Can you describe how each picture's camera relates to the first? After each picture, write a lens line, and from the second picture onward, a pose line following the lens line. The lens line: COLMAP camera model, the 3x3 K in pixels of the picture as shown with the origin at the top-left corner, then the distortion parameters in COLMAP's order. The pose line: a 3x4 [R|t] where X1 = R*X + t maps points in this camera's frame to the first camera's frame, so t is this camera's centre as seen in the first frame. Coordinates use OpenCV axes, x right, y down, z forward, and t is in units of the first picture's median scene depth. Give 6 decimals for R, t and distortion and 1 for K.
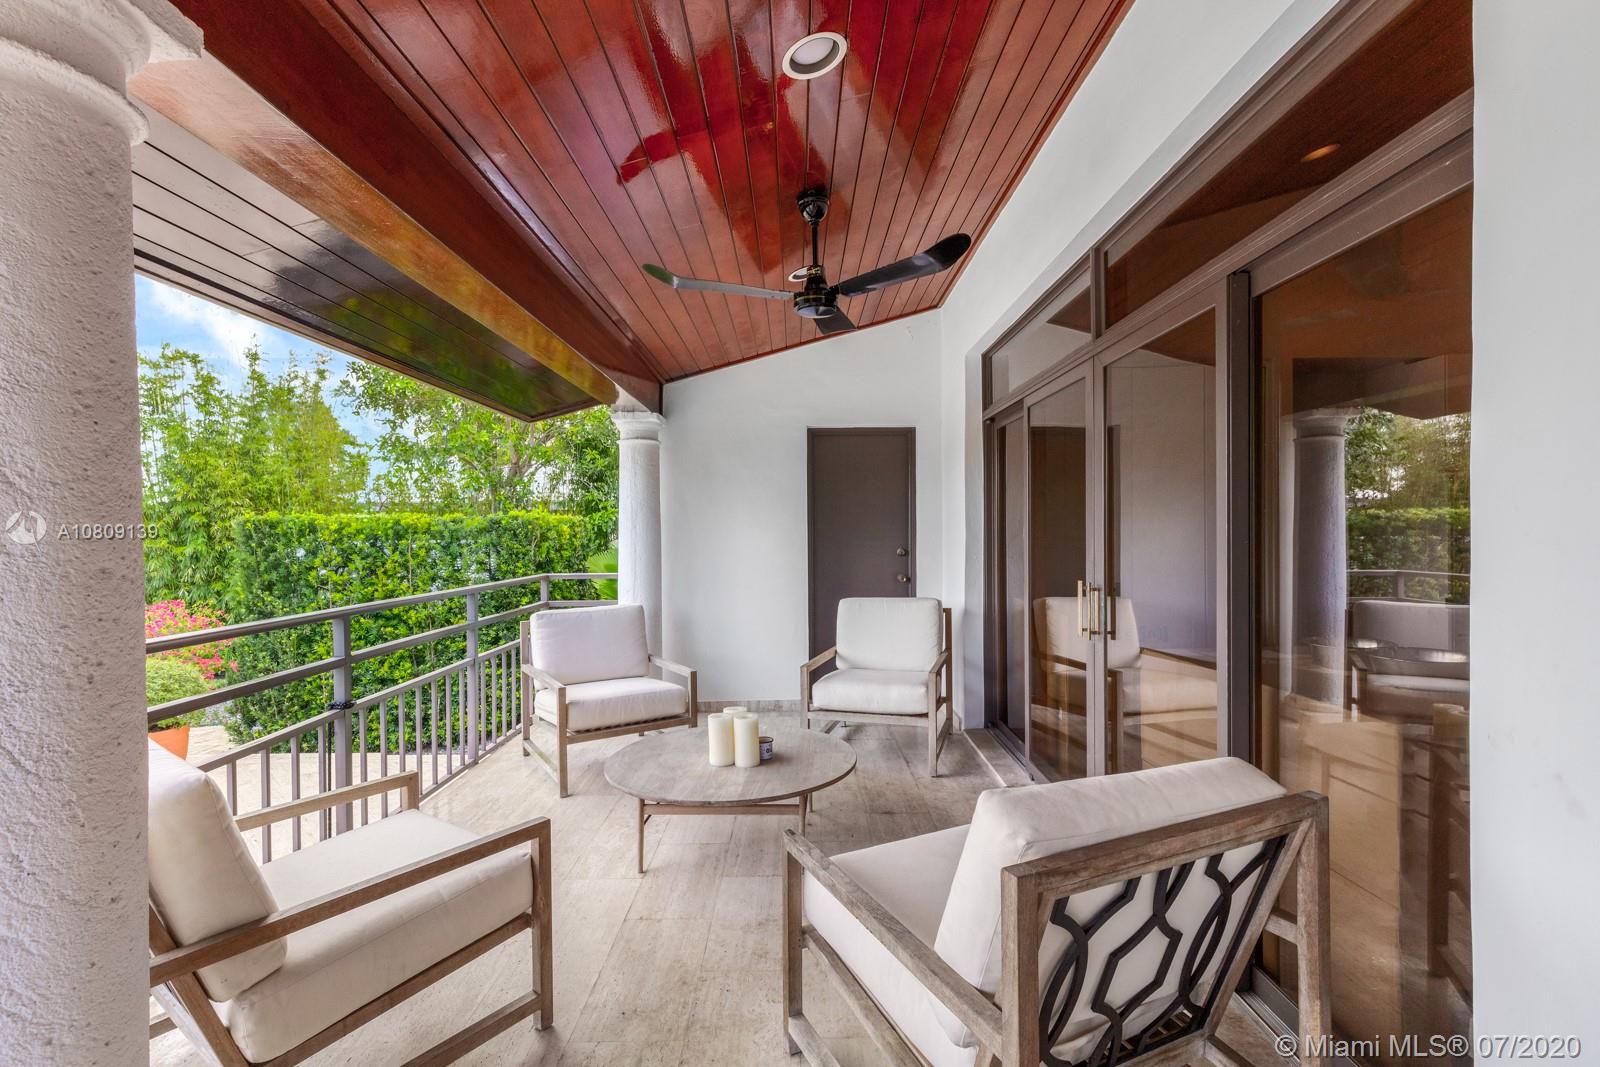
lens RADIAL K [[736.0, 0, 800.1], [0, 736.0, 529.9], [0, 0, 1]] dist [0.002204, 0.000136]
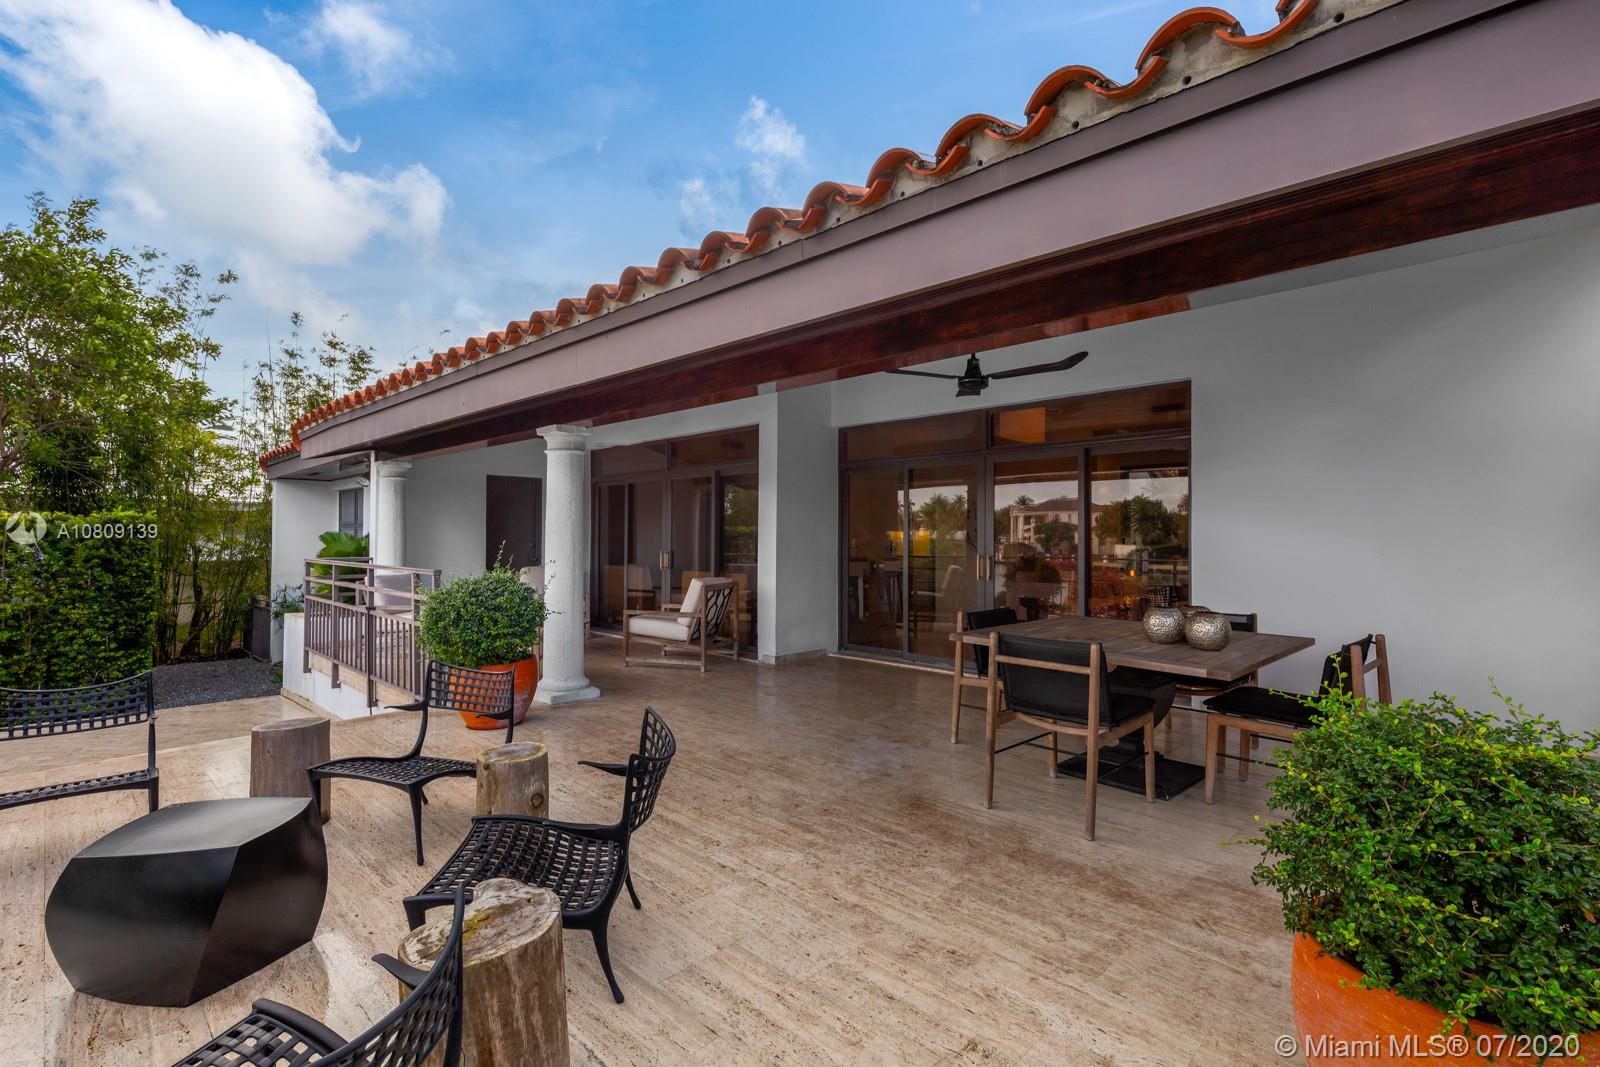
lens RADIAL K [[736.0, 0, 799.6], [0, 736.0, 537.2], [0, 0, 1]] dist [0.002204, 0.000136]
pose [[0.701033, 0.014263, 0.712986, -0.738837], [-0.009283, 0.999898, -0.010875, 0.024736], [-0.713068, 0.001005, 0.701094, -0.811075]]
